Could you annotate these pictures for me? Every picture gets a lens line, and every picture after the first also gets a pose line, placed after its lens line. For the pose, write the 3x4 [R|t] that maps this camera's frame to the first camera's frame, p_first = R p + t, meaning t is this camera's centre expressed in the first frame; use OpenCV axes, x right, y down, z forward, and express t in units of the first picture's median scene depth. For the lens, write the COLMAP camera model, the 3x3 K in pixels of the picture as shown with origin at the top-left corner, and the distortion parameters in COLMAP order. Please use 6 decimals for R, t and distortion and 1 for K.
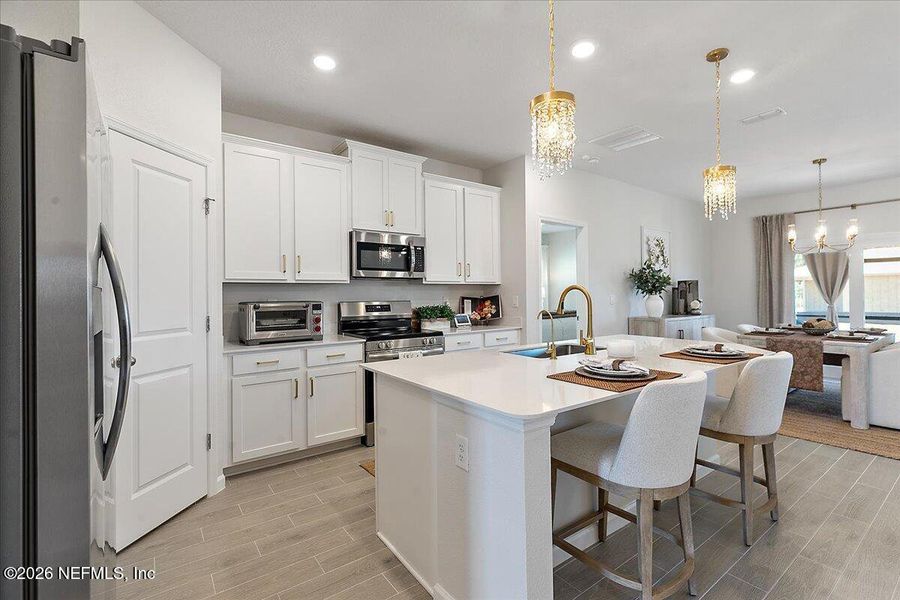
lens RADIAL K [[411.0, 0, 450.0], [0, 411.0, 297.8], [0, 0, 1]] dist [-0.003155, 0.000687]
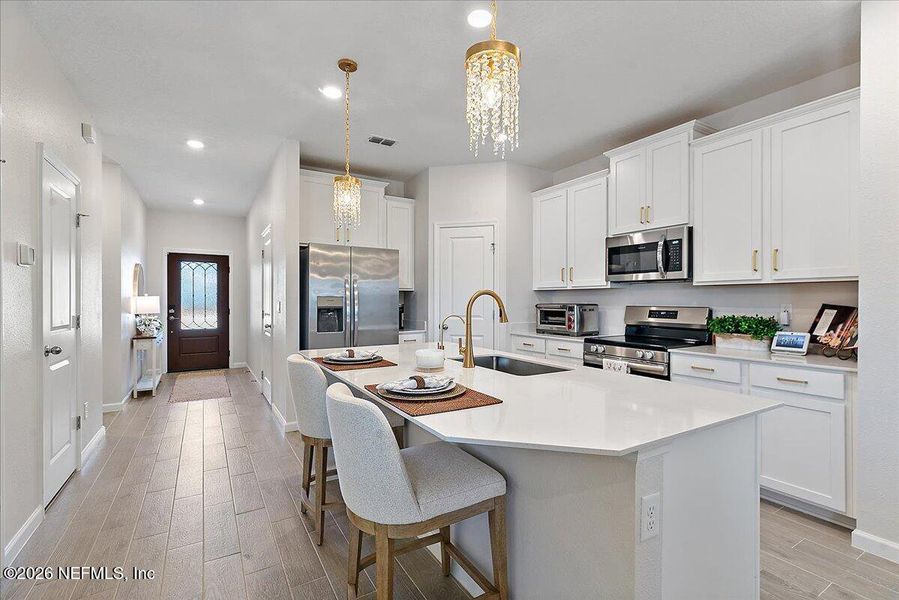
lens RADIAL K [[410.6, 0, 464.1], [0, 410.6, 302.7], [0, 0, 1]] dist [-0.003155, 0.000687]
pose [[-0.077751, 0.018818, -0.996795, 0.776886], [-0.006587, 0.999790, 0.019389, -0.014323], [0.996951, 0.008074, -0.077611, 0.668034]]
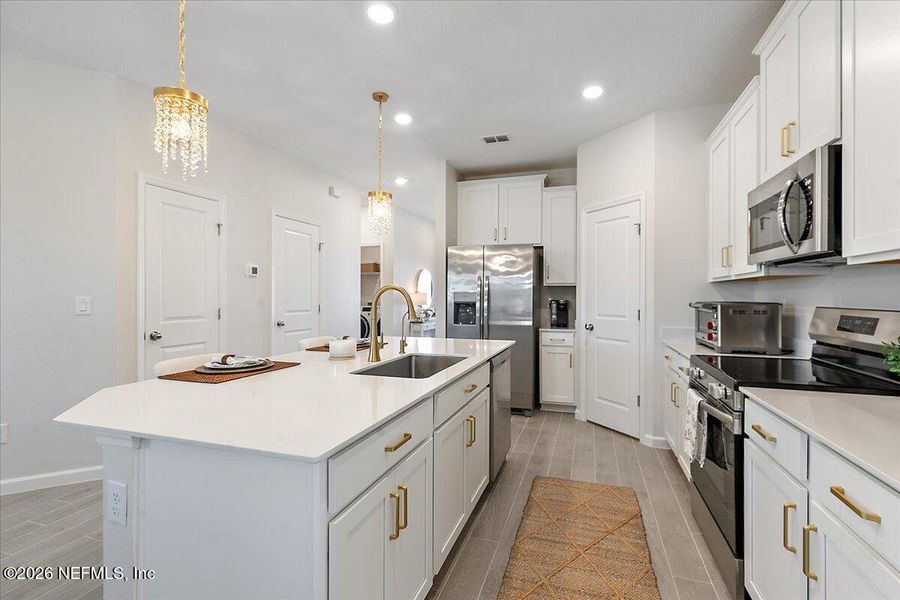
lens RADIAL K [[411.0, 0, 449.6], [0, 411.0, 293.4], [0, 0, 1]] dist [-0.003155, 0.000687]
pose [[-0.813188, 0.007369, -0.581955, 0.468900], [0.003873, 0.999966, 0.007250, -0.013738], [0.581988, 0.003642, -0.813189, 1.156511]]
